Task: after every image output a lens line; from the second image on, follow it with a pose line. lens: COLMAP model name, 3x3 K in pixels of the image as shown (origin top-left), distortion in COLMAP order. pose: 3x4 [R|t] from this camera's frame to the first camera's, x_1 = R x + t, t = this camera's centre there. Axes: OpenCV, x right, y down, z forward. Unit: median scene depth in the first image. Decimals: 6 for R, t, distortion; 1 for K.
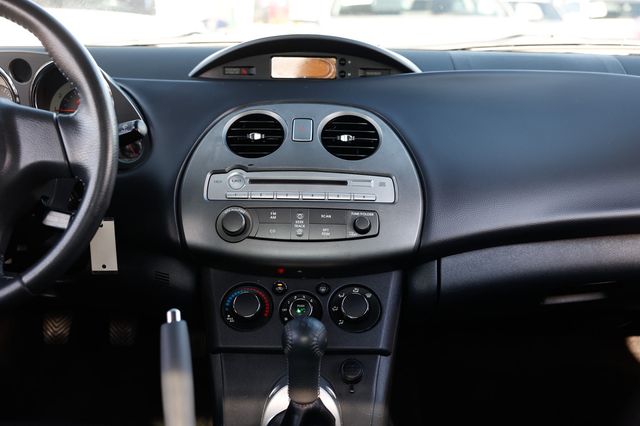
lens RADIAL K [[787.6, 0, 309.9], [0, 787.6, 211.6], [0, 0, 1]] dist [0.081145, 0.000458]
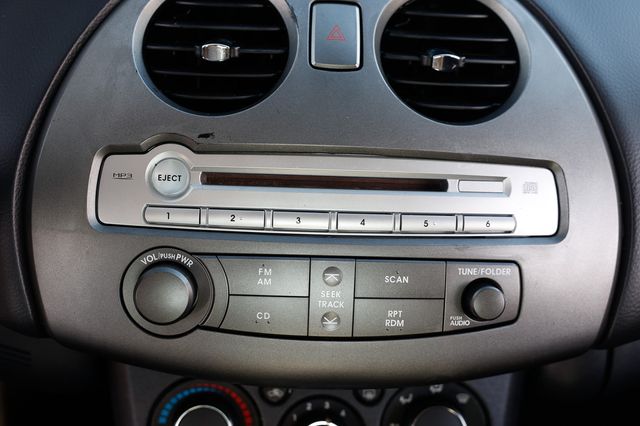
lens RADIAL K [[718.6, 0, 320.7], [0, 718.6, 195.0], [0, 0, 1]] dist [0.010838, 0.022393]
pose [[0.997359, 0.008342, 0.072154, -0.043627], [-0.030343, 0.950404, 0.309535, -0.143034], [-0.065993, -0.310907, 0.948147, 0.648886]]
